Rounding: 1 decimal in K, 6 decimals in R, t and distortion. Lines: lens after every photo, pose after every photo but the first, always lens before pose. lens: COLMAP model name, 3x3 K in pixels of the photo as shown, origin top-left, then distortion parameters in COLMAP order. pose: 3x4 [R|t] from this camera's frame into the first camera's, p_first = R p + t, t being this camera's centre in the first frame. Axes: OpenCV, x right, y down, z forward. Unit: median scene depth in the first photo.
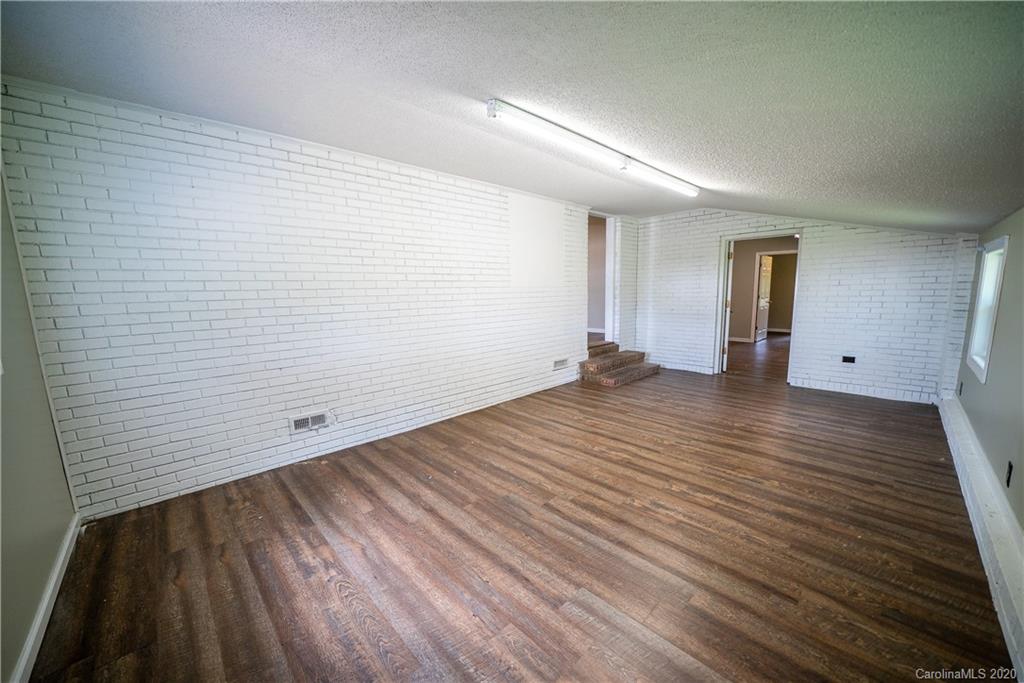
lens RADIAL K [[370.4, 0, 510.8], [0, 370.4, 346.6], [0, 0, 1]] dist [-0.019085, -0.000004]
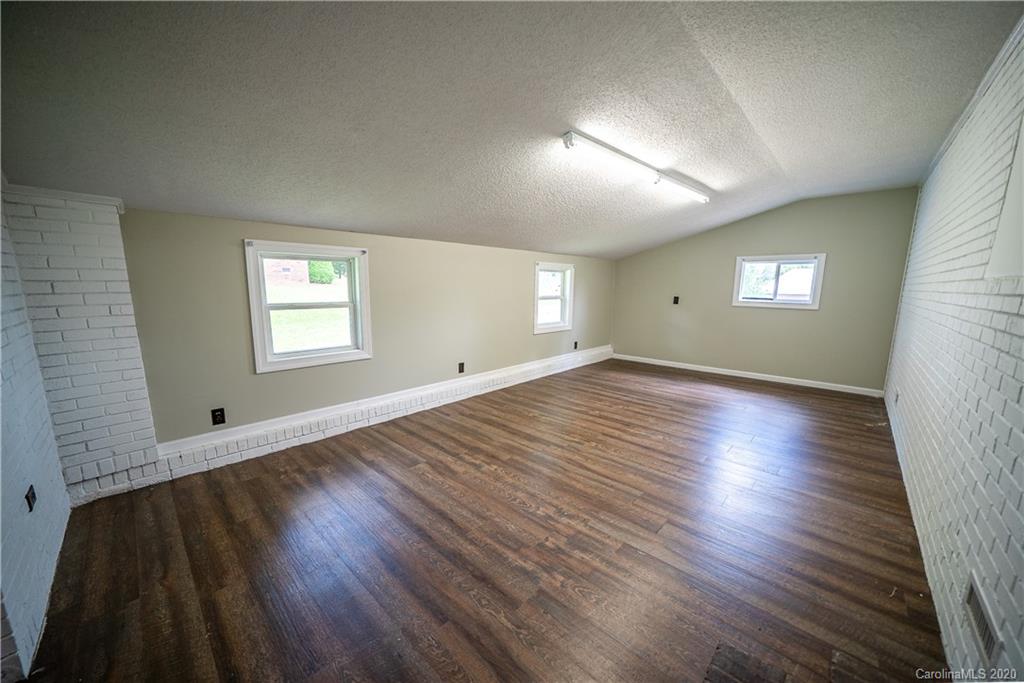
lens RADIAL K [[370.4, 0, 510.8], [0, 370.4, 346.6], [0, 0, 1]] dist [-0.019085, -0.000004]
pose [[-0.998240, 0.021999, -0.055069, 0.748021], [0.003664, 0.949750, 0.312987, -0.315898], [0.059187, 0.312234, -0.948160, 1.996442]]
